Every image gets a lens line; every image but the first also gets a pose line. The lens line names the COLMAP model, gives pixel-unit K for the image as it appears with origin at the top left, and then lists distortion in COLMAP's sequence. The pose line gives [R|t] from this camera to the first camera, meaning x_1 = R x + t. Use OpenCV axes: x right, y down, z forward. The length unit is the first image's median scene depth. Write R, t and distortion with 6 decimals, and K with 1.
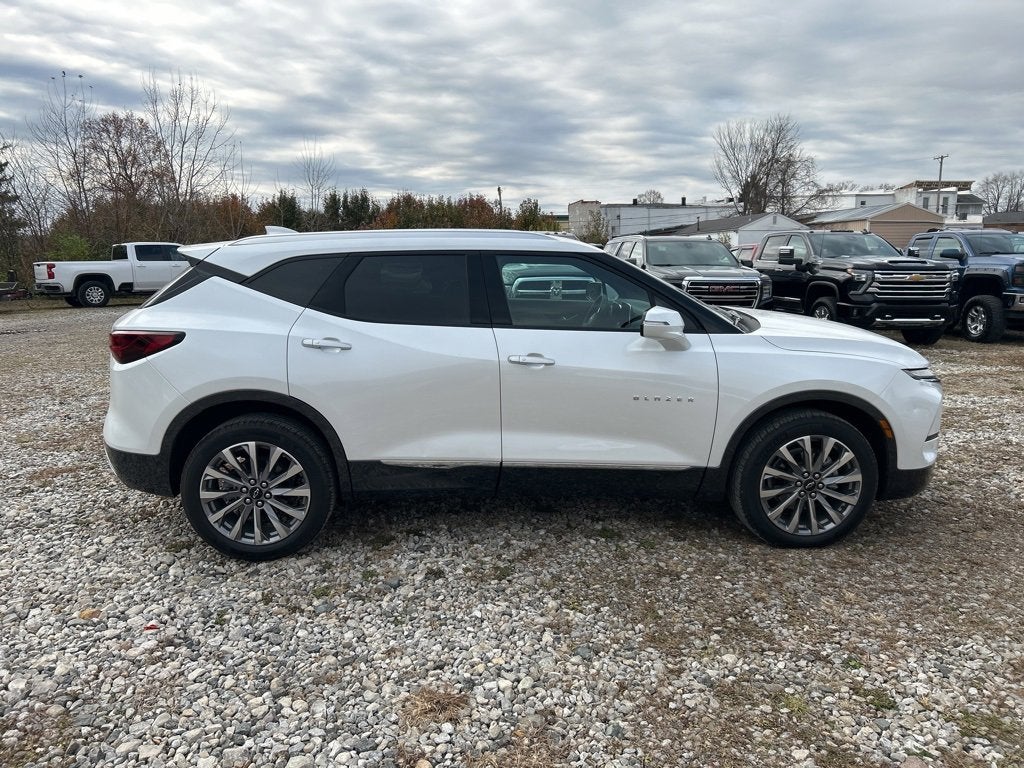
lens RADIAL K [[766.2, 0, 500.2], [0, 766.2, 383.3], [0, 0, 1]] dist [0.056294, -0.057873]
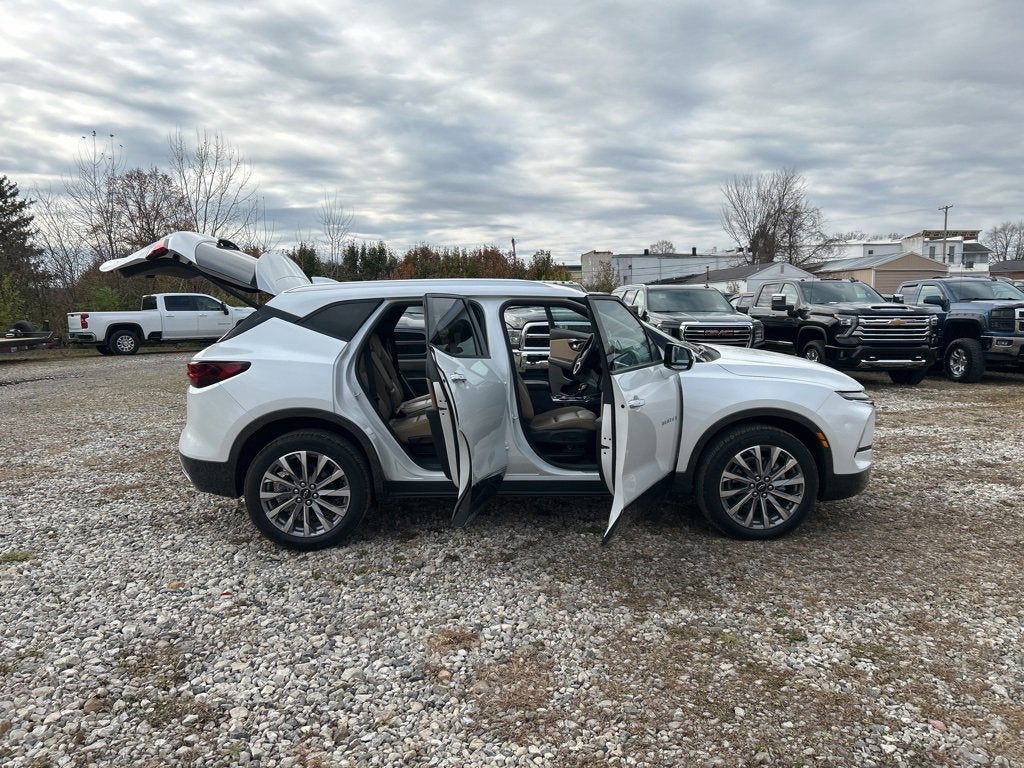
lens RADIAL K [[766.2, 0, 510.4], [0, 766.2, 391.4], [0, 0, 1]] dist [0.056294, -0.057873]
pose [[0.999974, -0.003654, -0.006236, 0.015556], [0.003320, 0.998599, -0.052806, 0.045238], [0.006420, 0.052784, 0.998585, -0.219352]]
